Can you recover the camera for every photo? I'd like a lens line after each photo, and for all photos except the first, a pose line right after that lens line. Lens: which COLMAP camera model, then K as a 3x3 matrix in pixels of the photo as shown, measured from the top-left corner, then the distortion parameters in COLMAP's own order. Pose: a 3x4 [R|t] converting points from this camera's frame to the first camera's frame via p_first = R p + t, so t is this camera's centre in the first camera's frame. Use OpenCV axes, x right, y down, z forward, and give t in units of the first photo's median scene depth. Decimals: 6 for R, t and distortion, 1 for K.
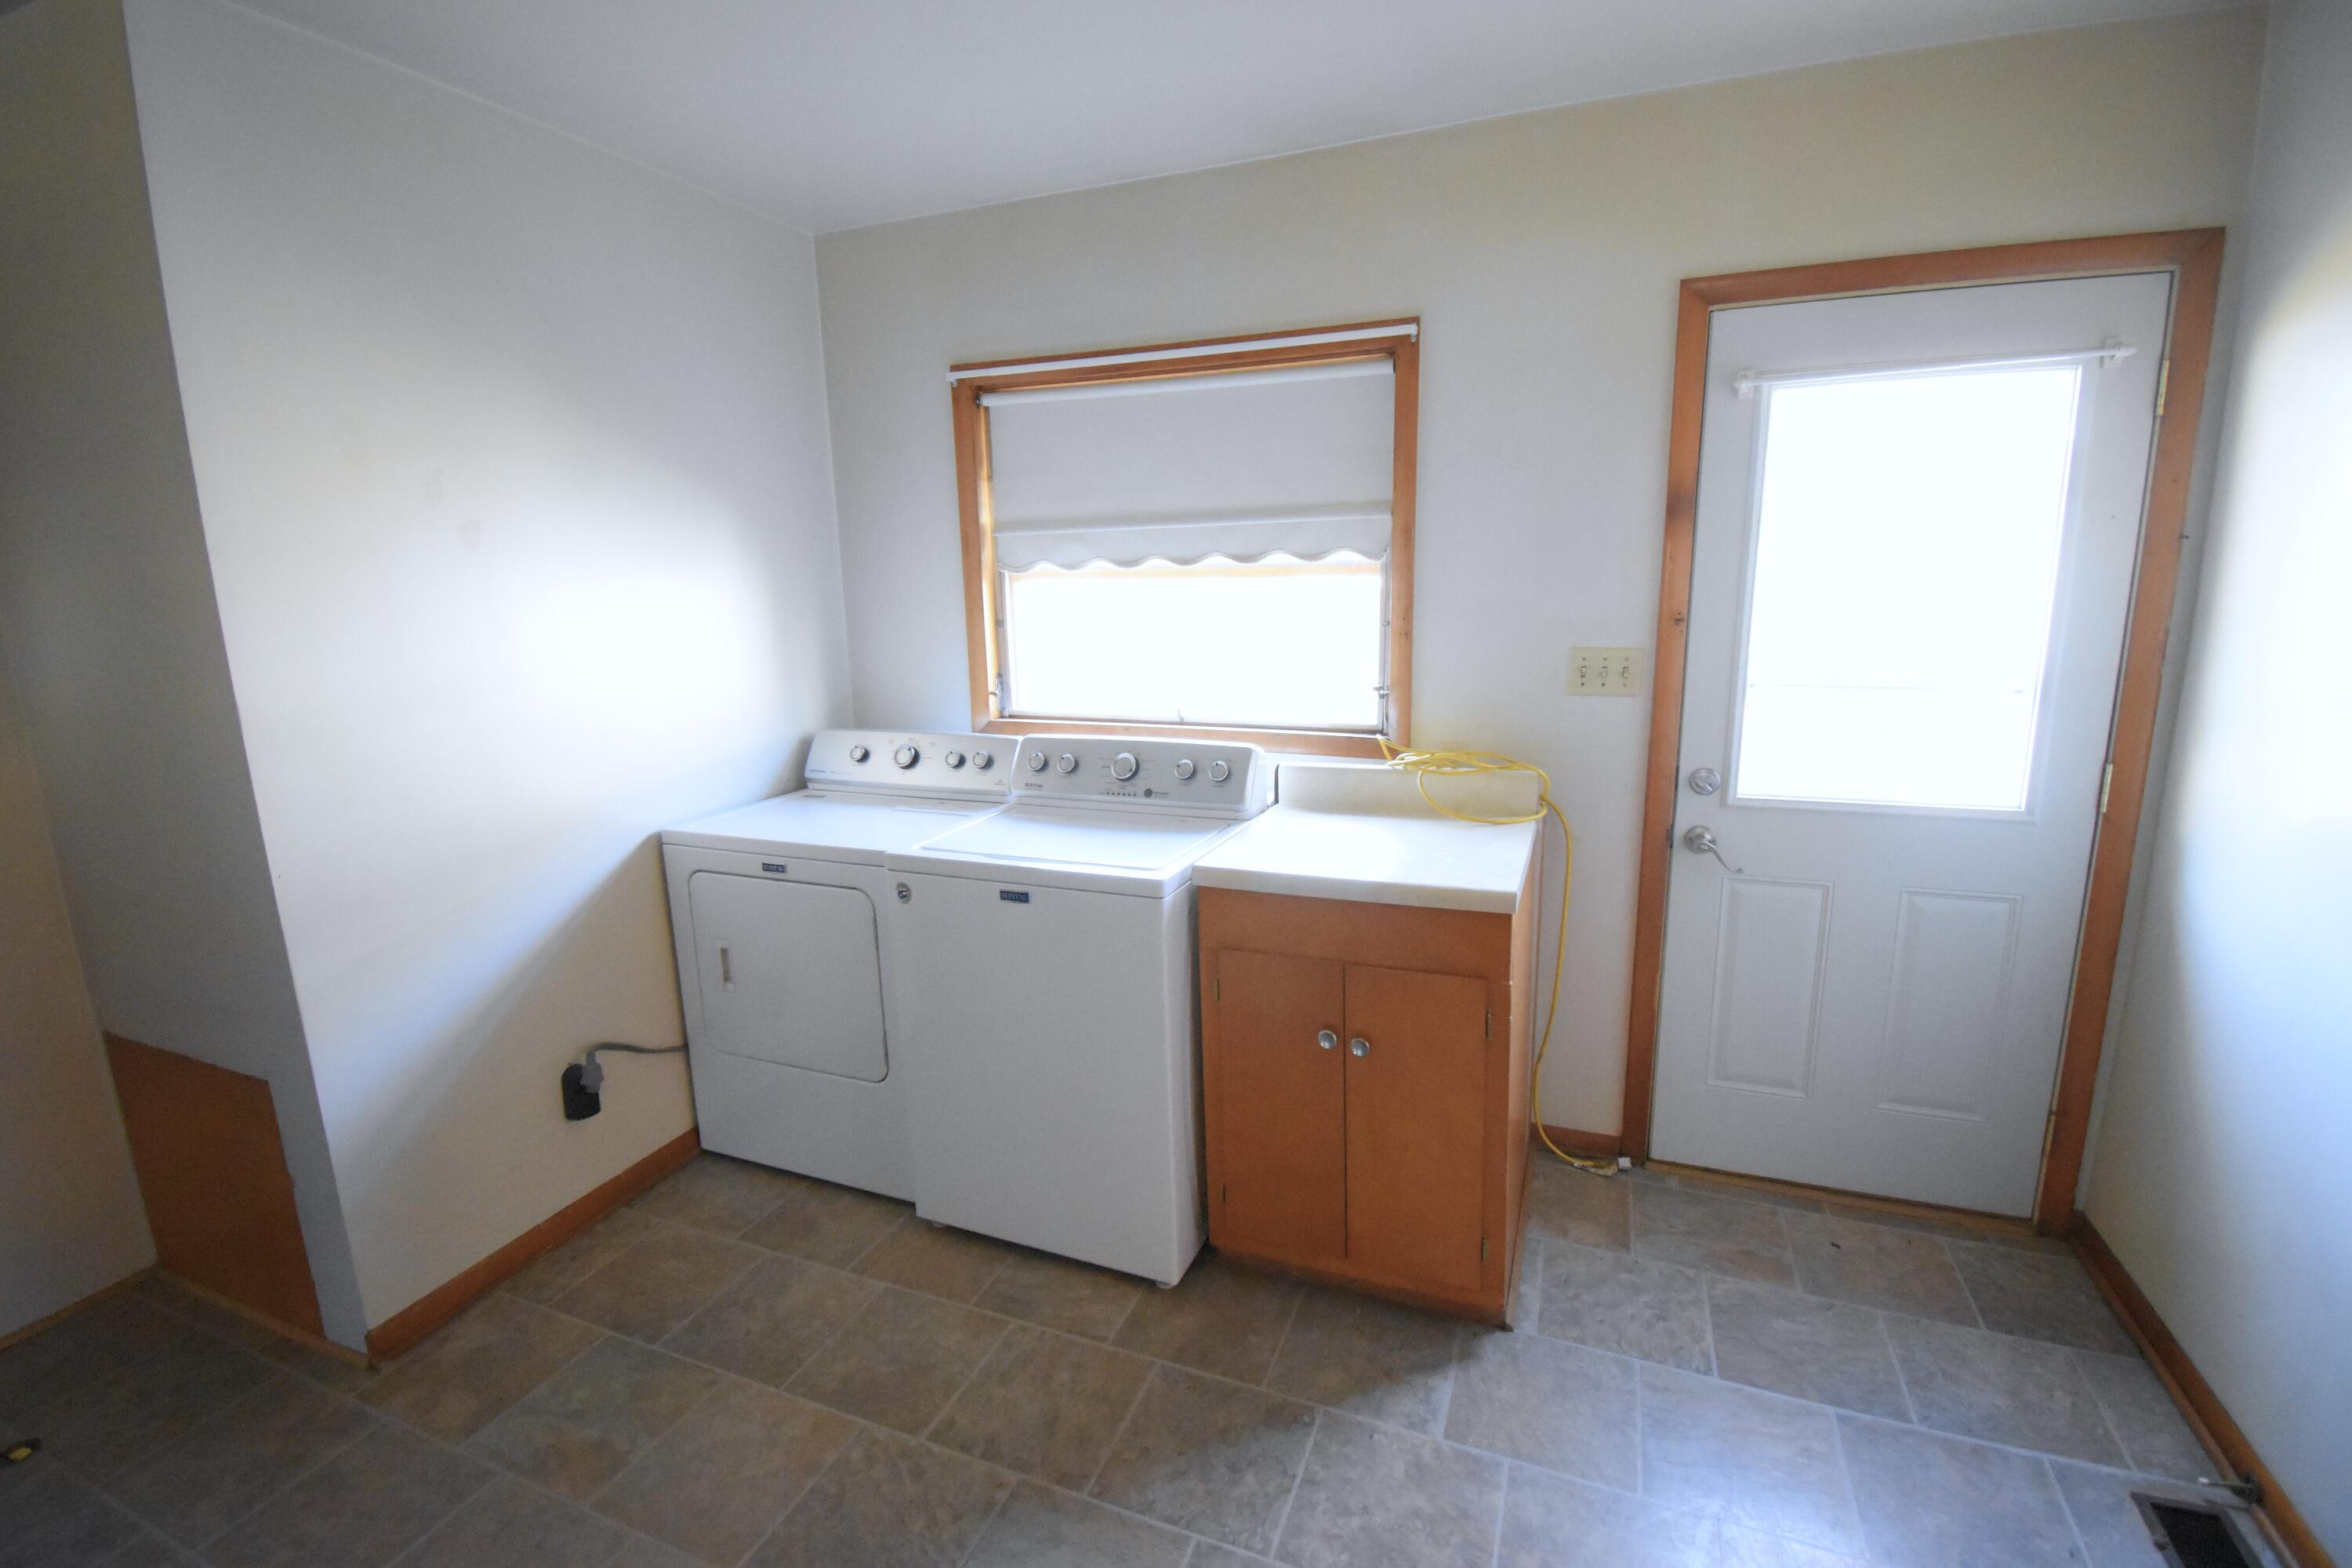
lens RADIAL K [[1037.4, 0, 1176.0], [0, 1037.4, 784.0], [0, 0, 1]] dist [0.022435, -0.028316]
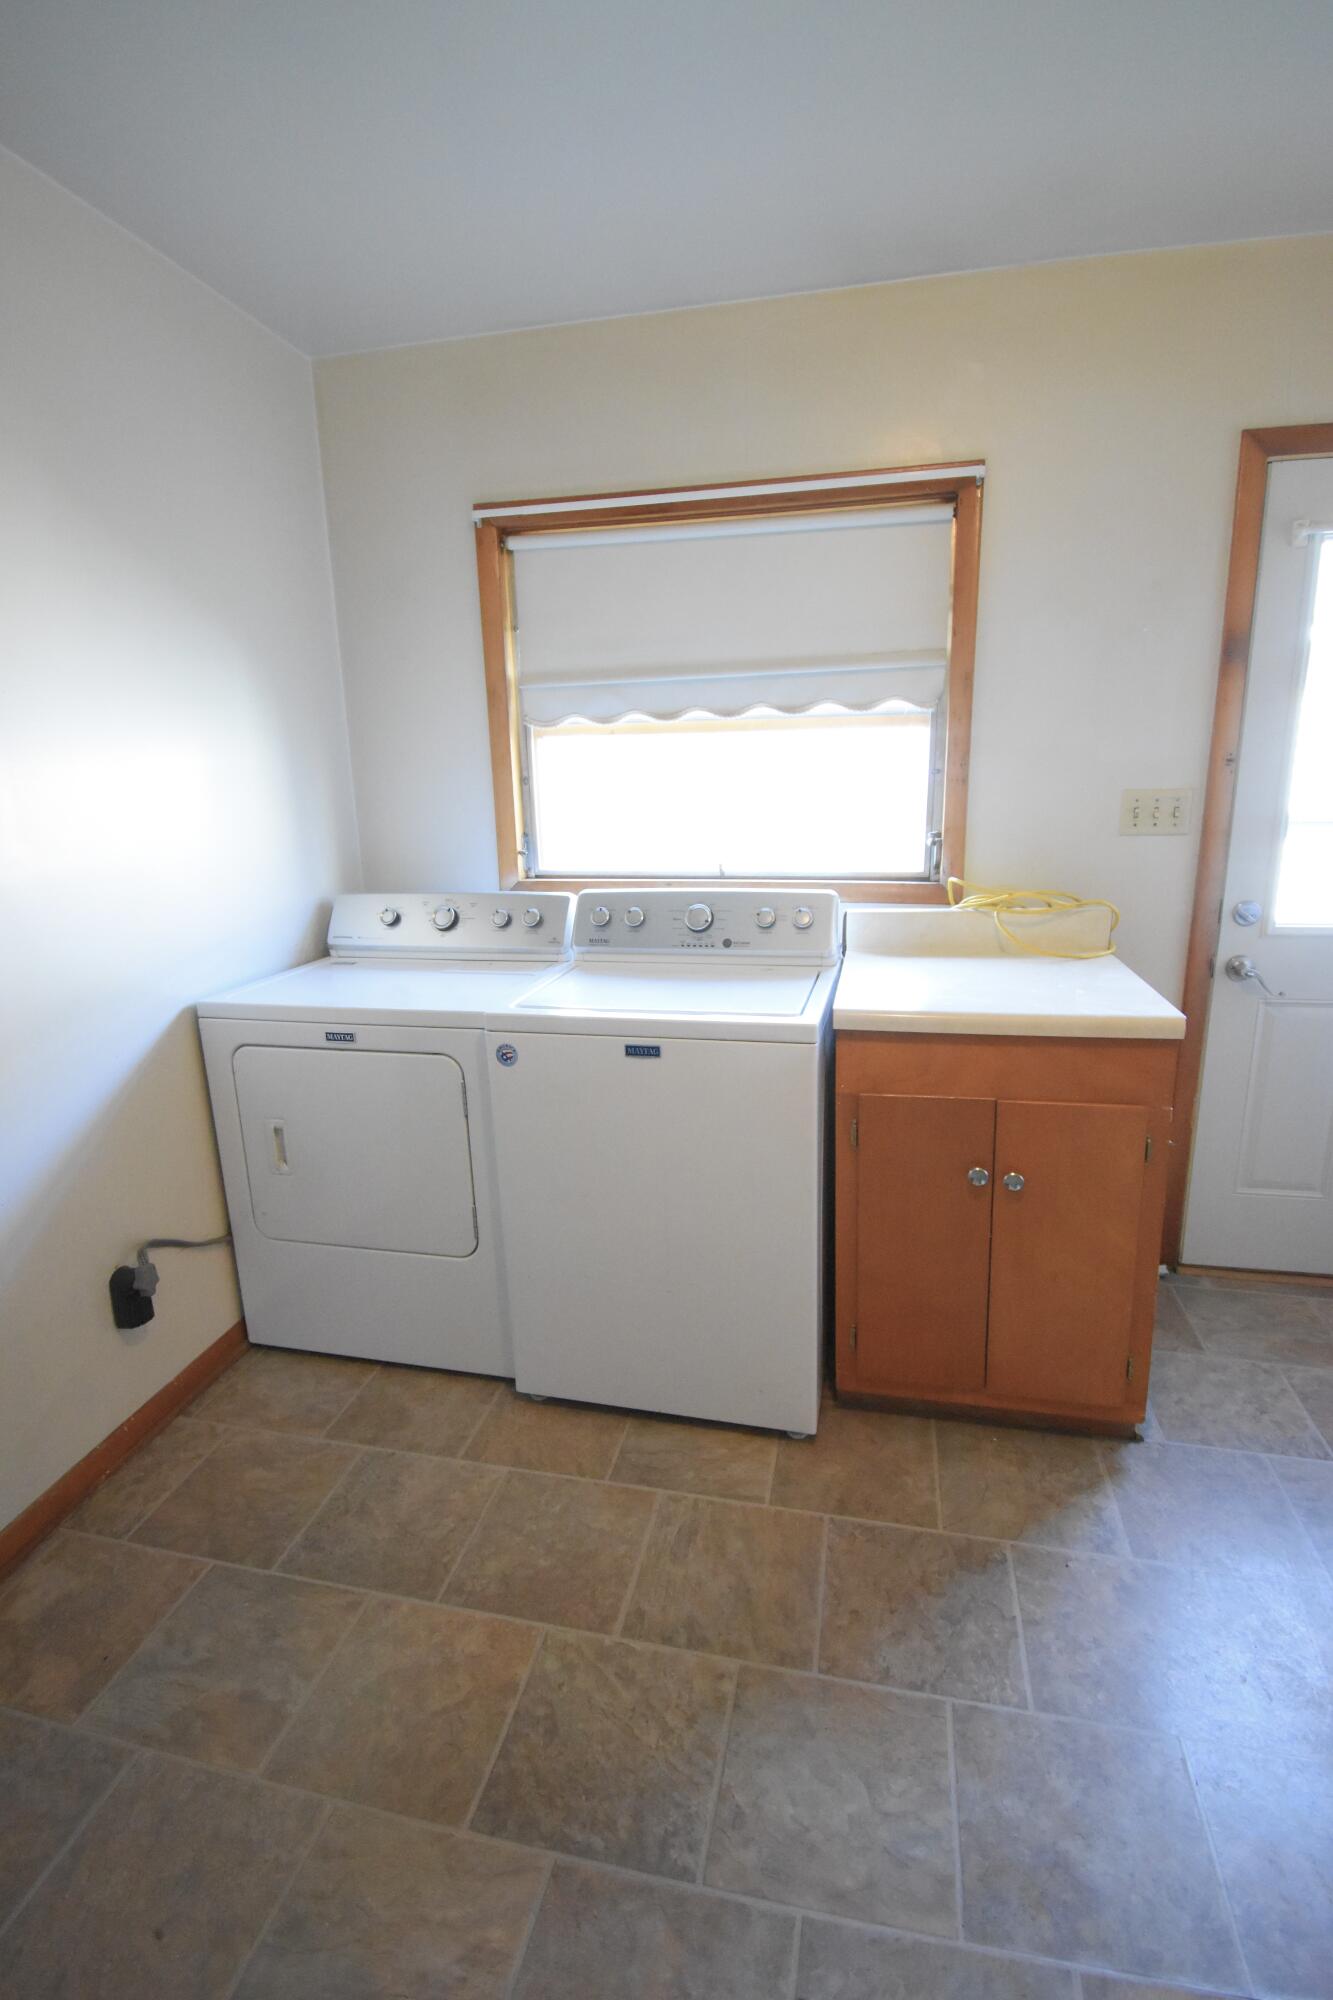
lens RADIAL K [[908.6, 0, 666.5], [0, 908.6, 1000.0], [0, 0, 1]] dist [0.018160, -0.026971]
pose [[0.986380, -0.042237, 0.158964, -0.236537], [0.036068, 0.998488, 0.041495, 0.026028], [-0.160476, -0.035196, 0.986412, 0.167895]]
